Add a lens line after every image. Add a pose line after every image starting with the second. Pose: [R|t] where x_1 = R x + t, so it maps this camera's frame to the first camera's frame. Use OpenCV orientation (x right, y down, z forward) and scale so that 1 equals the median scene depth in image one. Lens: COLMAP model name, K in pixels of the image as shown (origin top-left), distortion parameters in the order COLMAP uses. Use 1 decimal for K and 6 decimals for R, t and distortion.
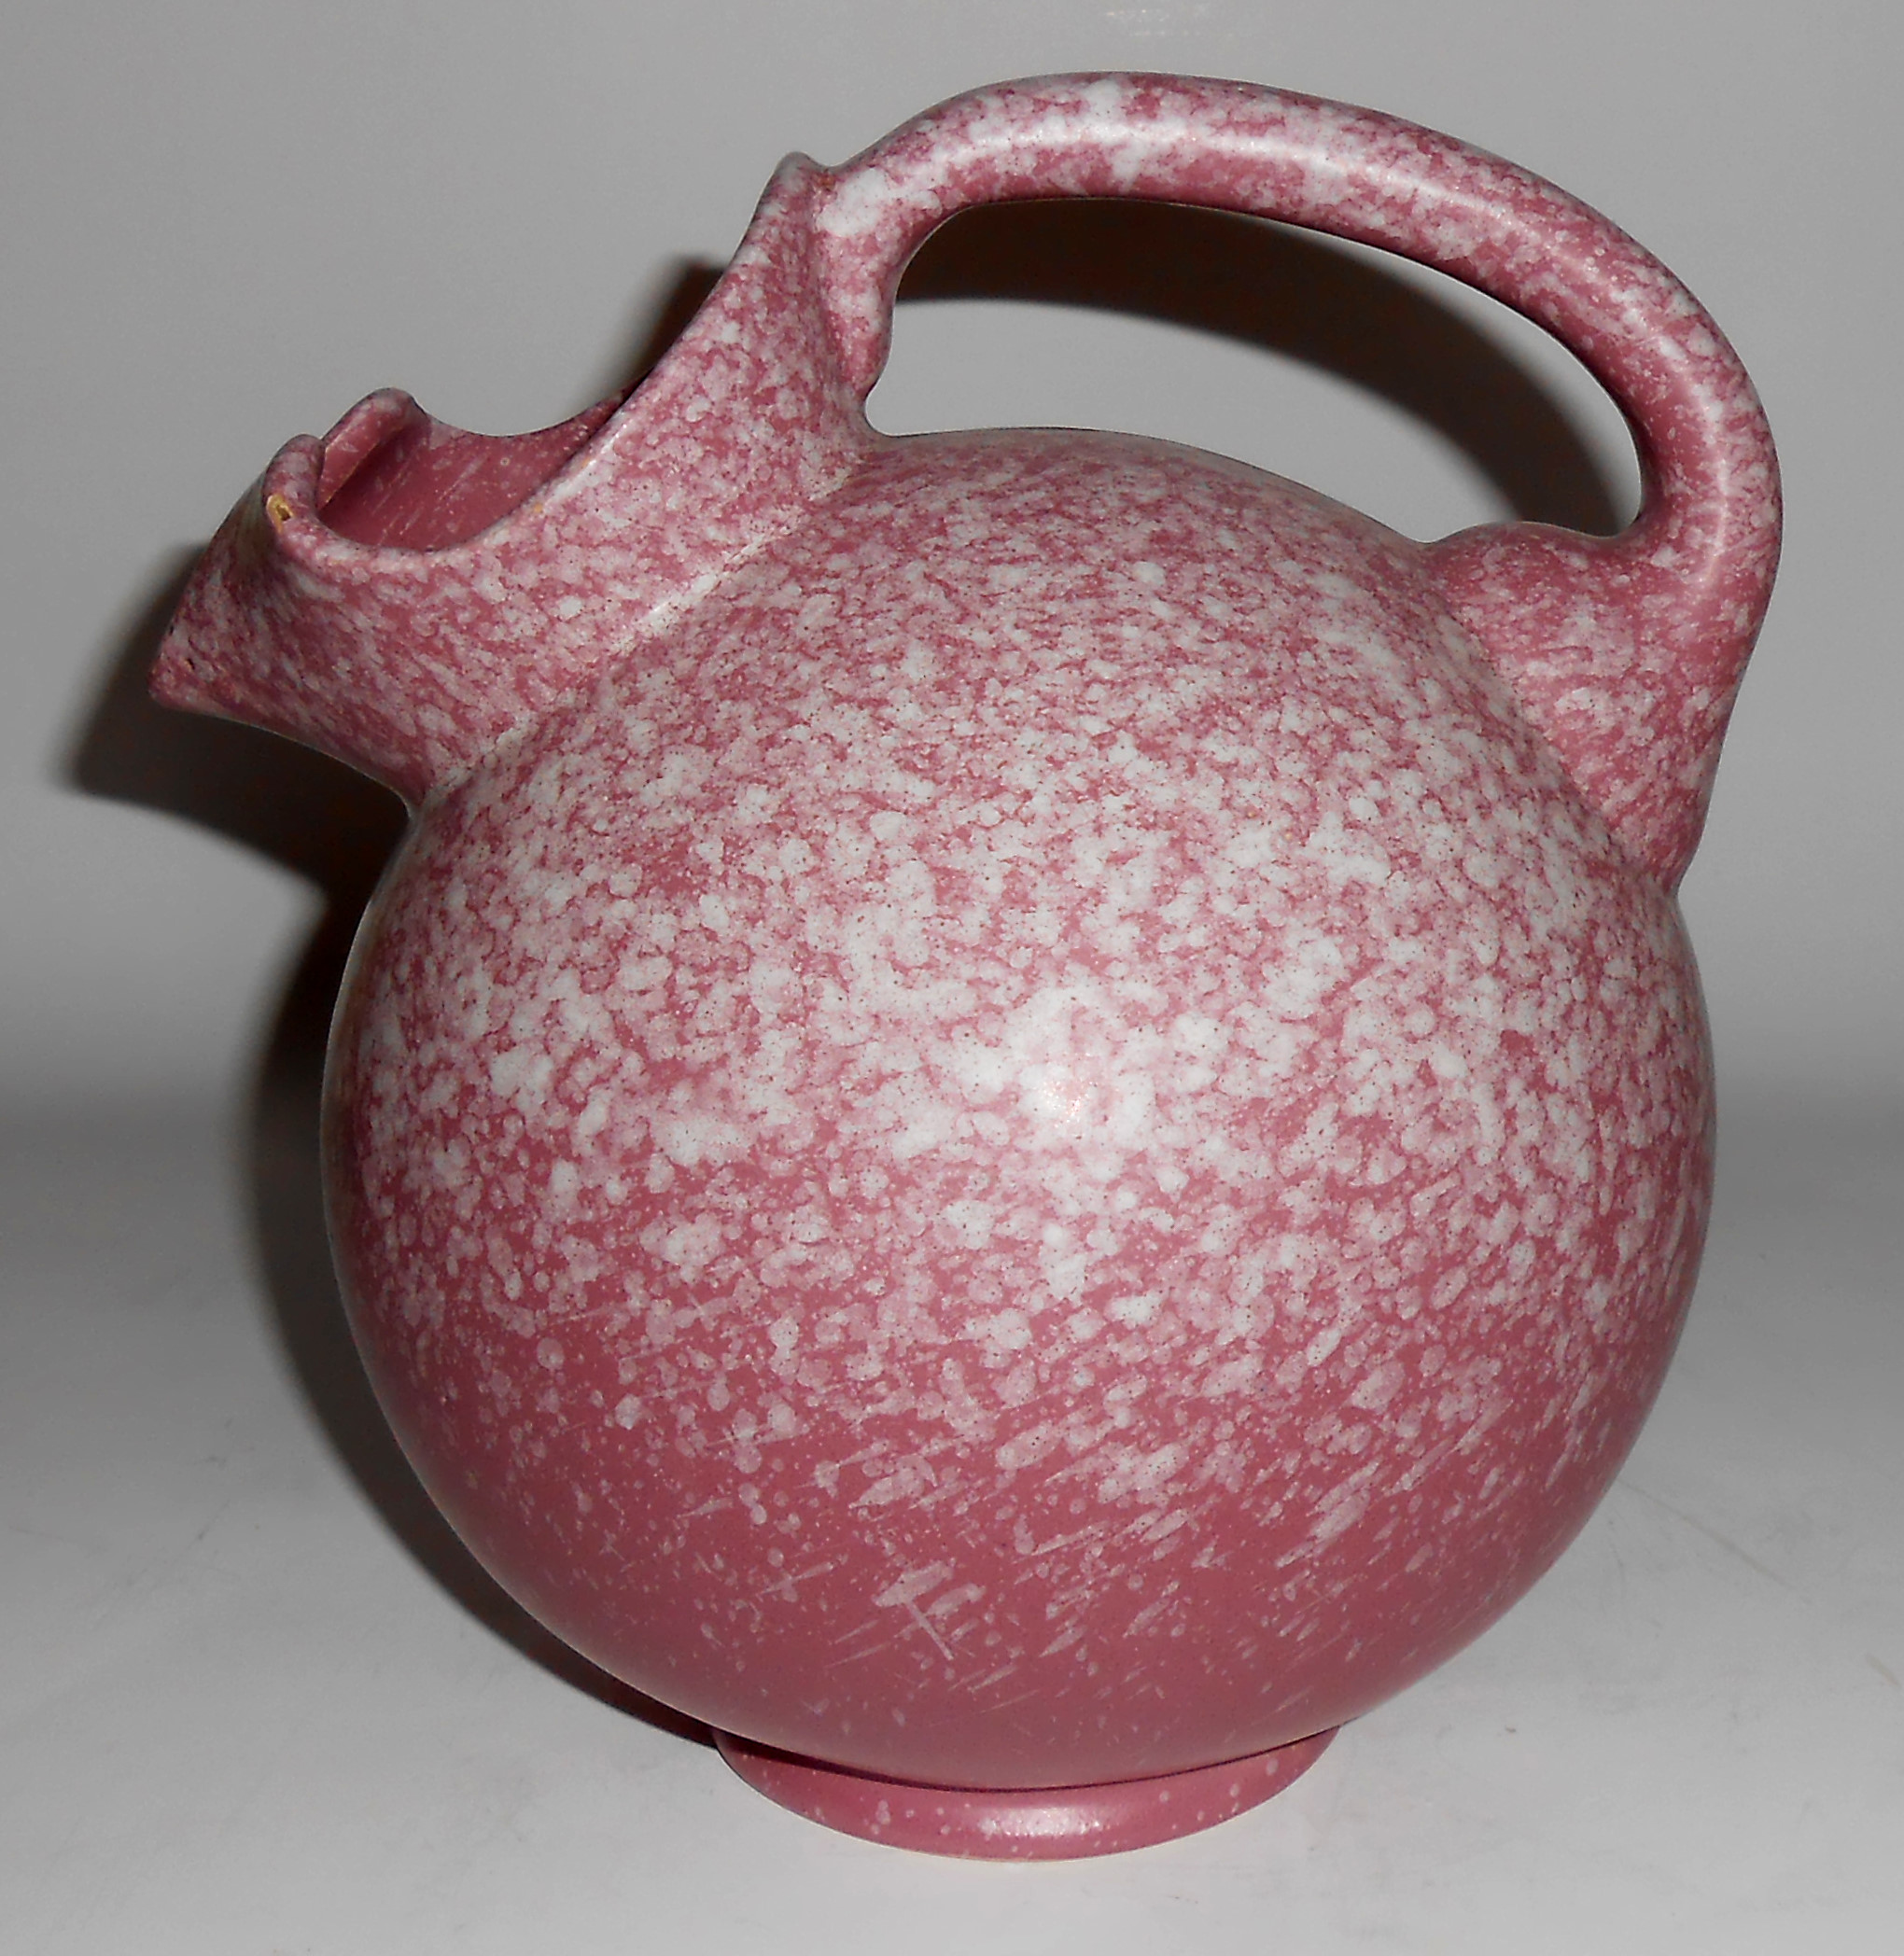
lens RADIAL K [[1738.0, 0, 953.3], [0, 1738.0, 981.8], [0, 0, 1]] dist [0.008848, 0.003351]
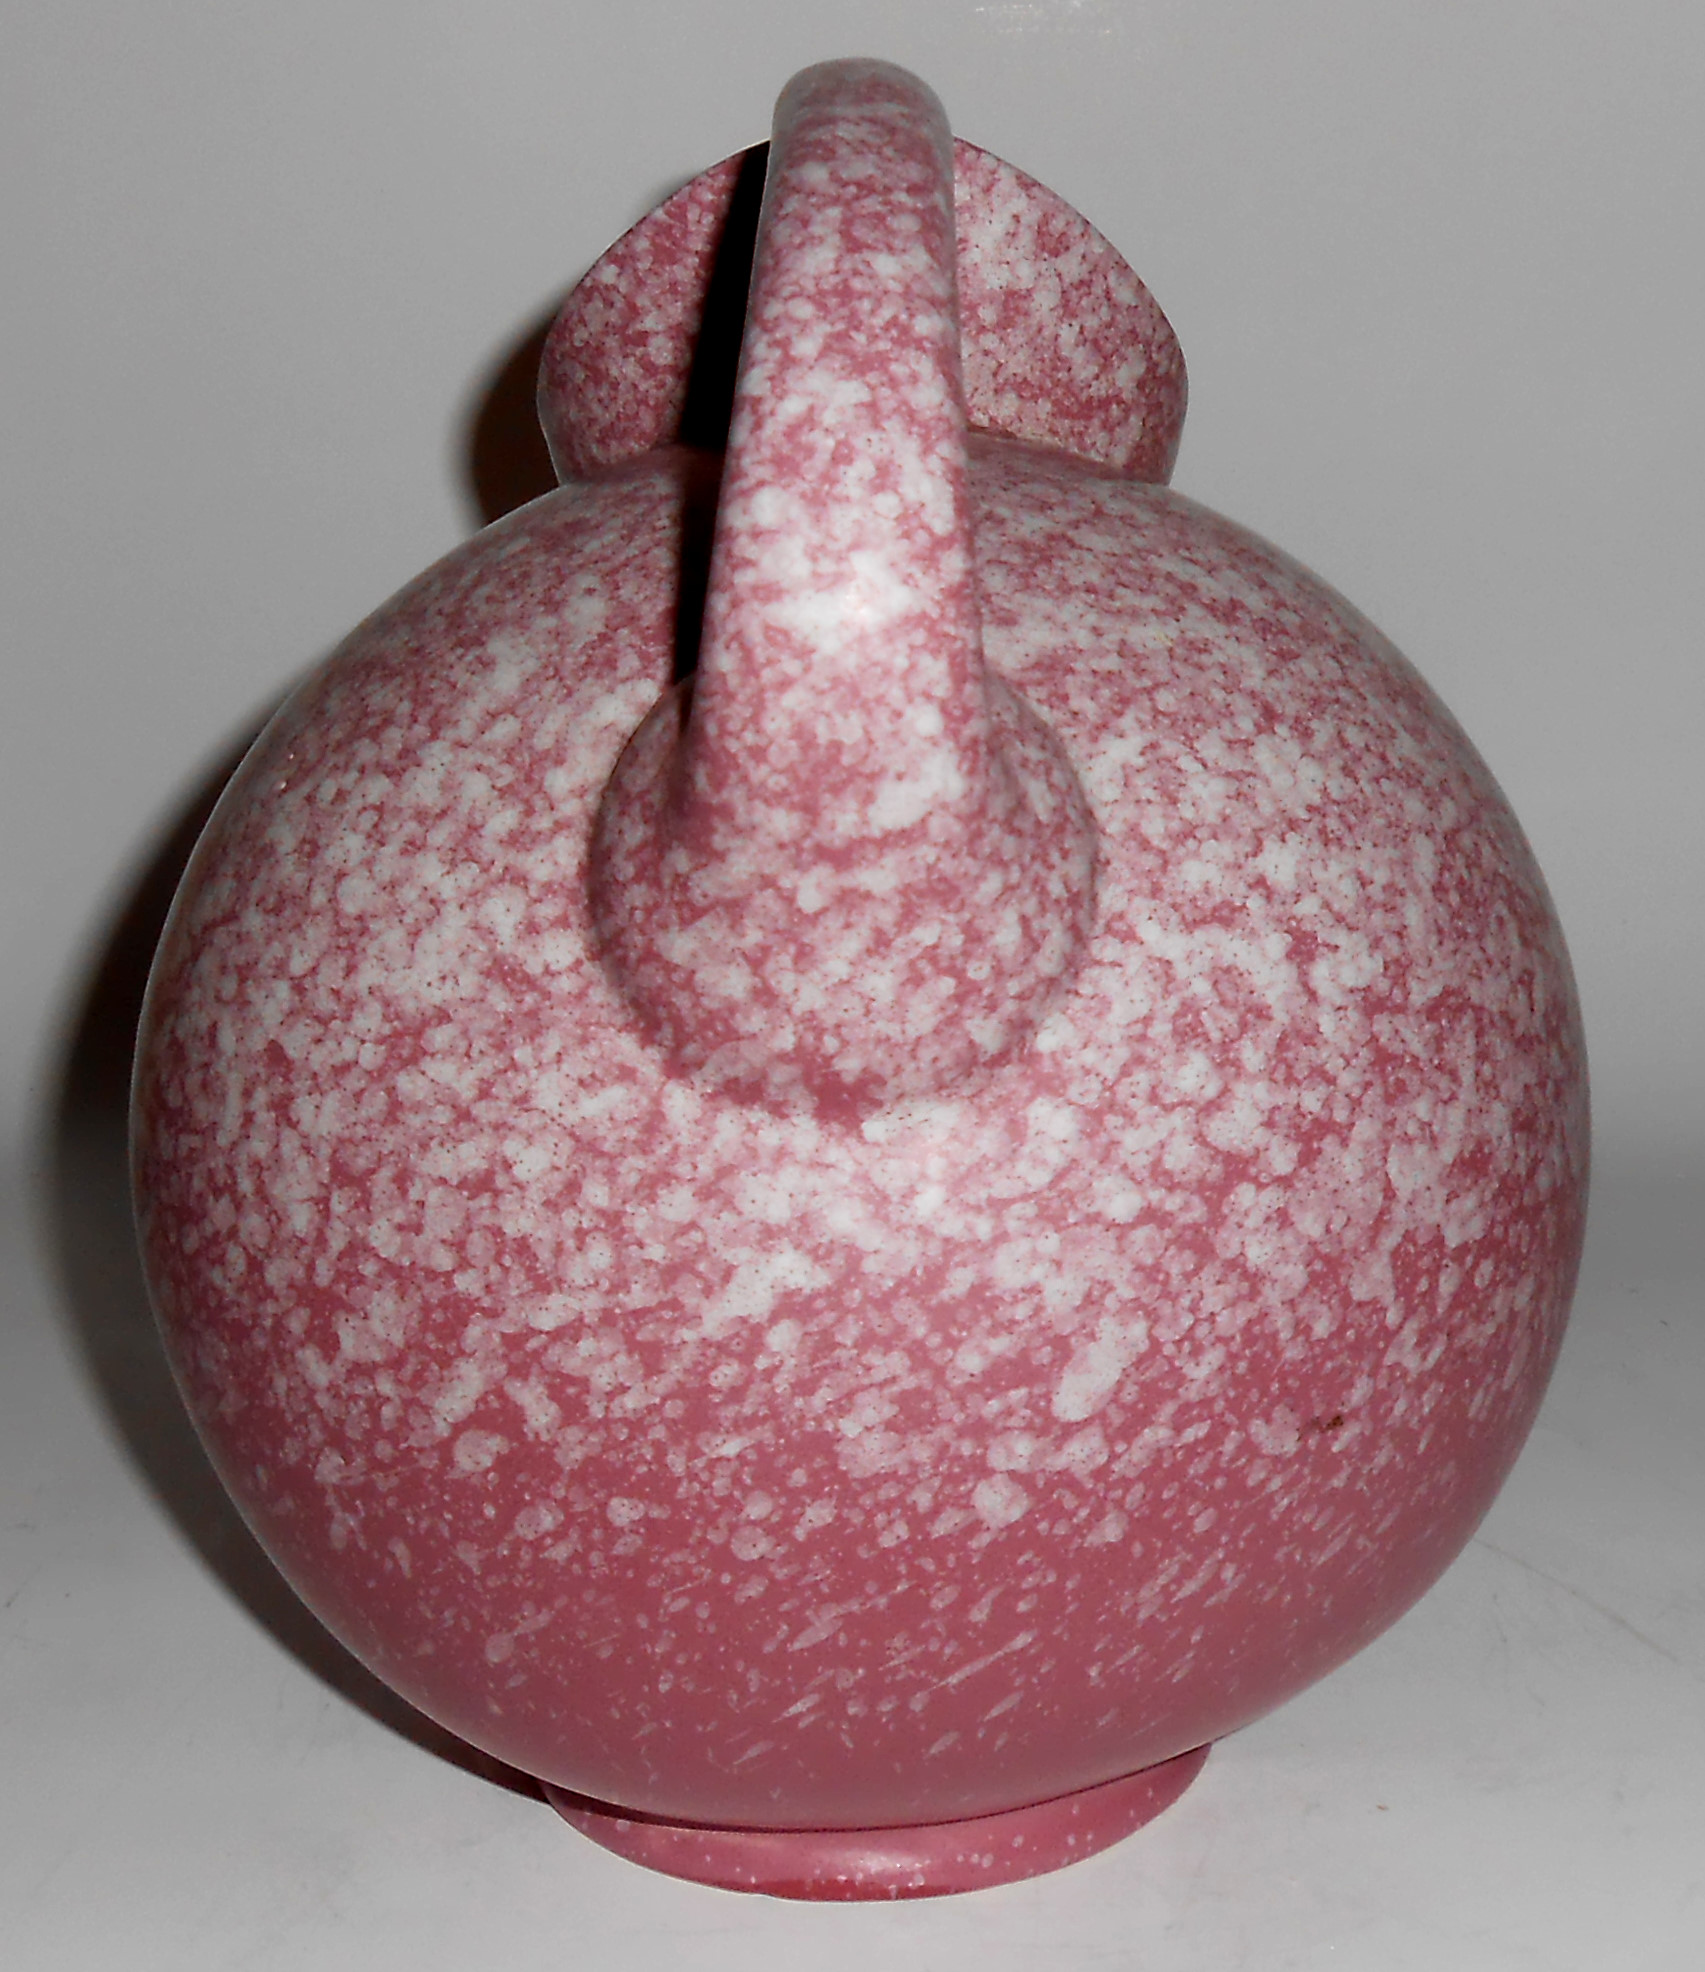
lens RADIAL K [[1772.7, 0, 855.7], [0, 1772.7, 988.4], [0, 0, 1]] dist [0.003644, -0.001345]
pose [[0.537565, 0.436942, -0.721184, 0.963441], [-0.425455, 0.878969, 0.215408, -0.283039], [0.728019, 0.191035, 0.658402, 0.458686]]
